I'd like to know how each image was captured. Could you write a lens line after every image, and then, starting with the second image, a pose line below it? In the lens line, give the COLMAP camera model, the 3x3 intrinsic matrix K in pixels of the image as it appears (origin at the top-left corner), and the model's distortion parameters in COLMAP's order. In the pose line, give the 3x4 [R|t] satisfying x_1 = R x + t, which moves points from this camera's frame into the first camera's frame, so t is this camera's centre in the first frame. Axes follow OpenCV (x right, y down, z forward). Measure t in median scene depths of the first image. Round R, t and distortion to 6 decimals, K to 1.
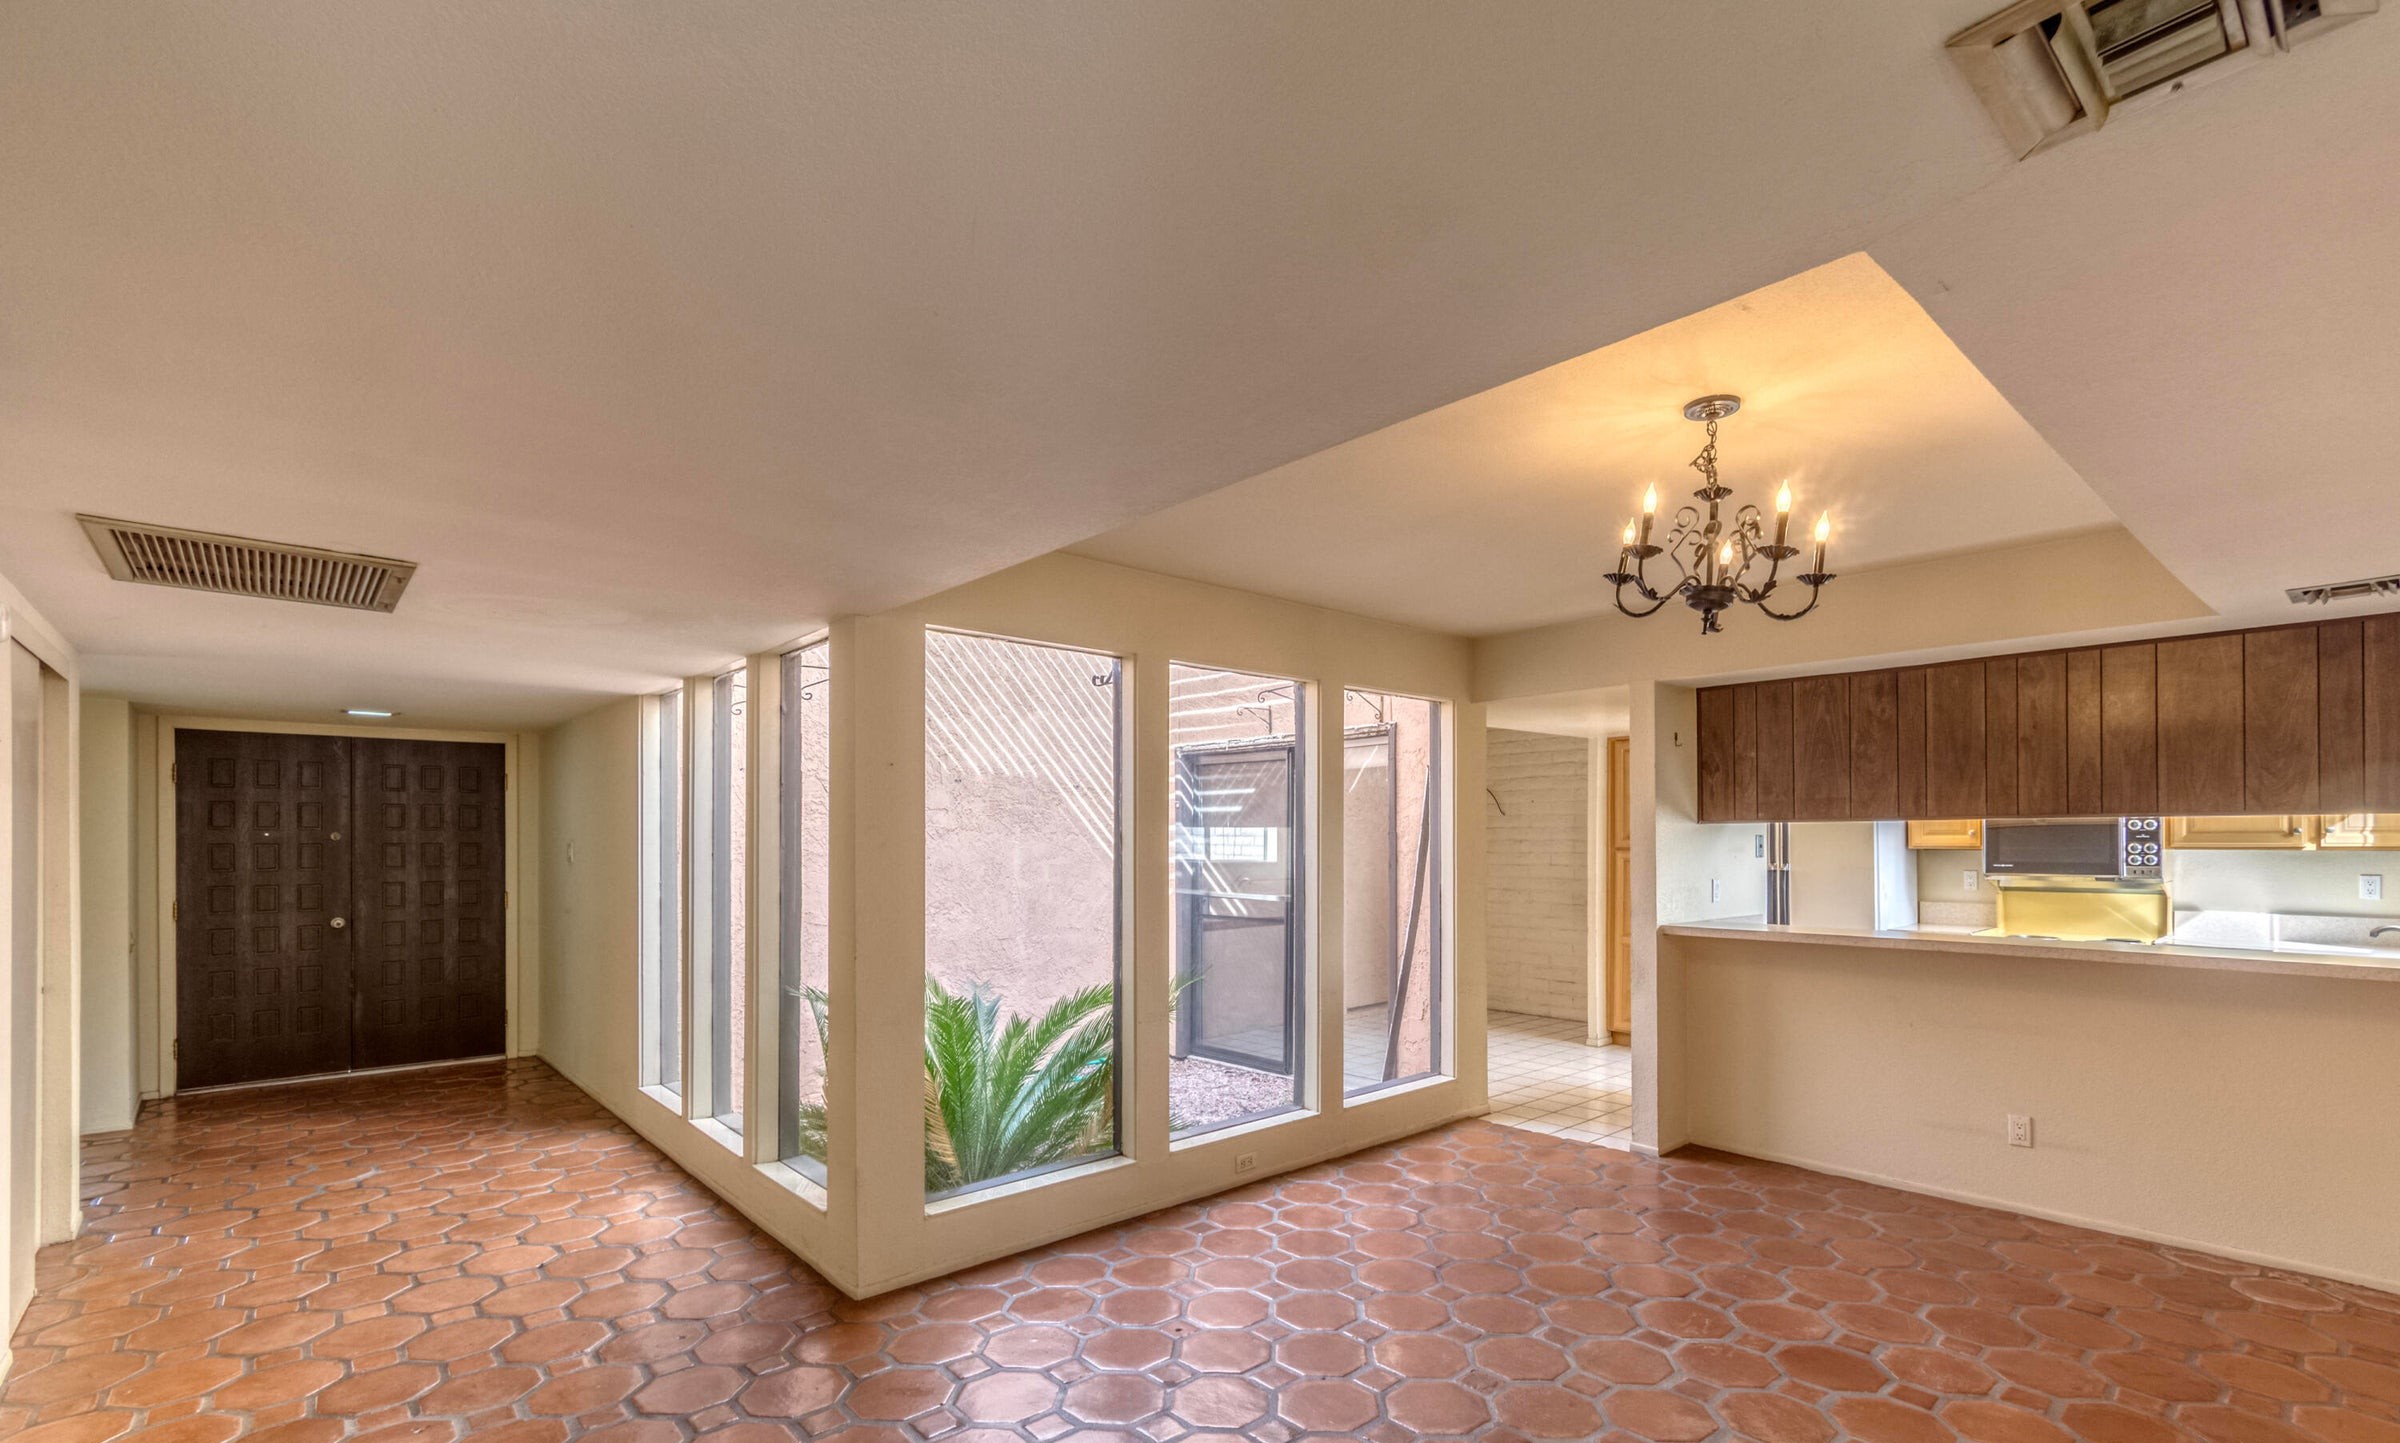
lens RADIAL K [[1085.5, 0, 1205.4], [0, 1085.5, 826.6], [0, 0, 1]] dist [0.002172, 0.000066]
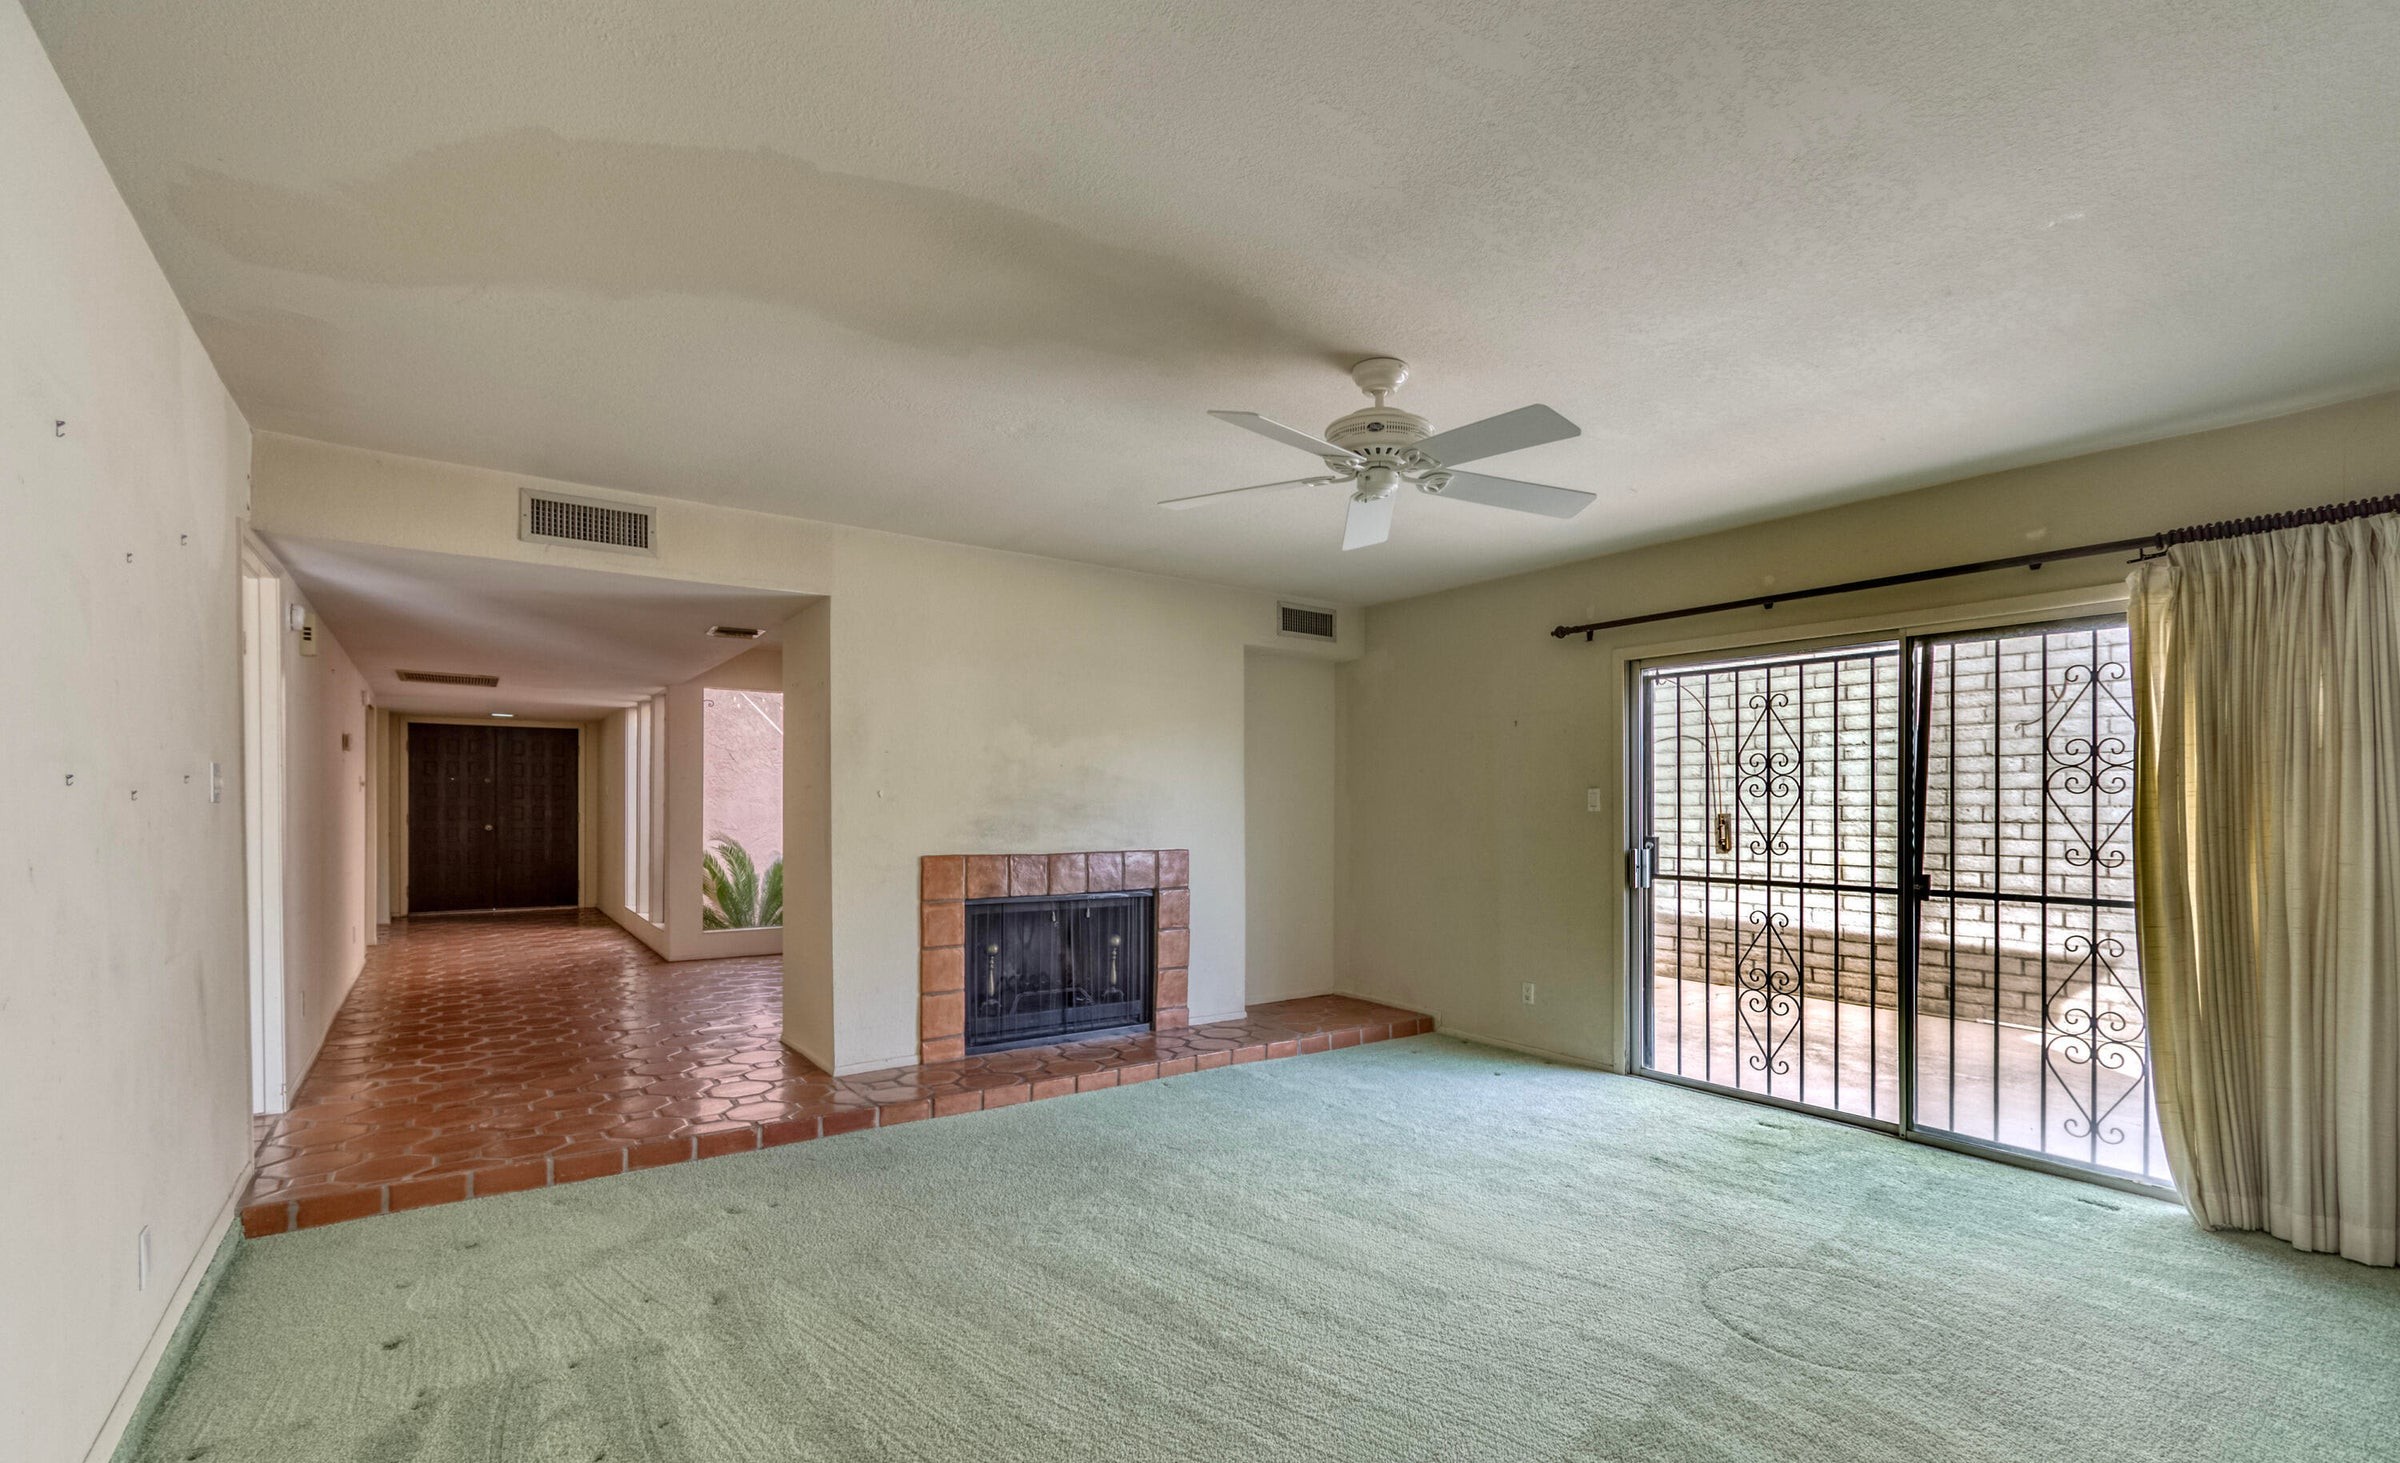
lens RADIAL K [[1096.7, 0, 1236.4], [0, 1096.7, 814.1], [0, 0, 1]] dist [0.002237, -0.000914]
pose [[0.994884, 0.008475, -0.100667, 0.785680], [-0.007315, 0.999903, 0.011892, 0.042762], [0.100758, -0.011095, 0.994849, -0.872458]]
